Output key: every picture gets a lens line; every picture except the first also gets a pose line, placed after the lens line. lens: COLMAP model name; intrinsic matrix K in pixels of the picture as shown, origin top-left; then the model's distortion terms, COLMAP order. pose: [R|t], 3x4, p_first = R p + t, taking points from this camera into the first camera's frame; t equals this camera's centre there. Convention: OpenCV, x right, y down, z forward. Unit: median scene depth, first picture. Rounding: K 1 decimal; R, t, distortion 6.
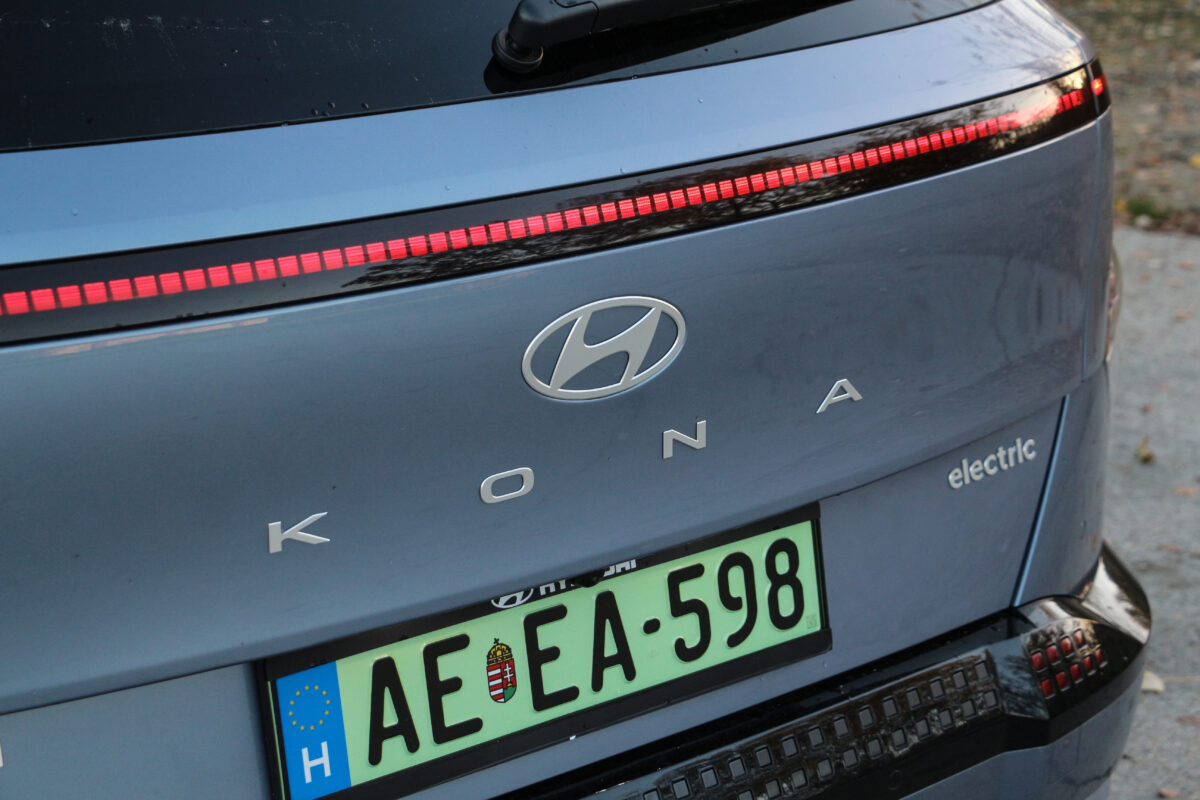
lens RADIAL K [[2417.2, 0, 595.4], [0, 2417.2, 400.3], [0, 0, 1]] dist [0.182482, 0.000000]
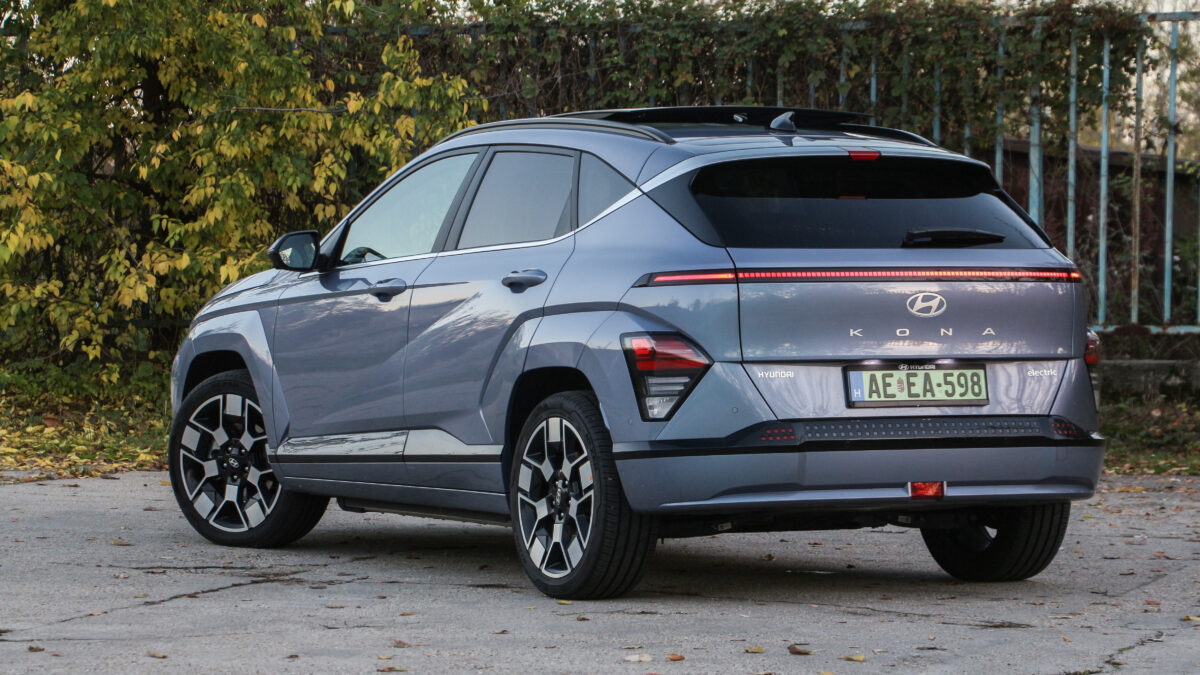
lens RADIAL K [[2989.2, 0, 577.6], [0, 2989.2, 380.5], [0, 0, 1]] dist [0.419754, 0.000000]
pose [[0.983966, 0.010629, -0.178038, 0.333211], [-0.061331, 0.957513, -0.281794, 1.586368], [0.167479, 0.288195, 0.942812, -3.955832]]
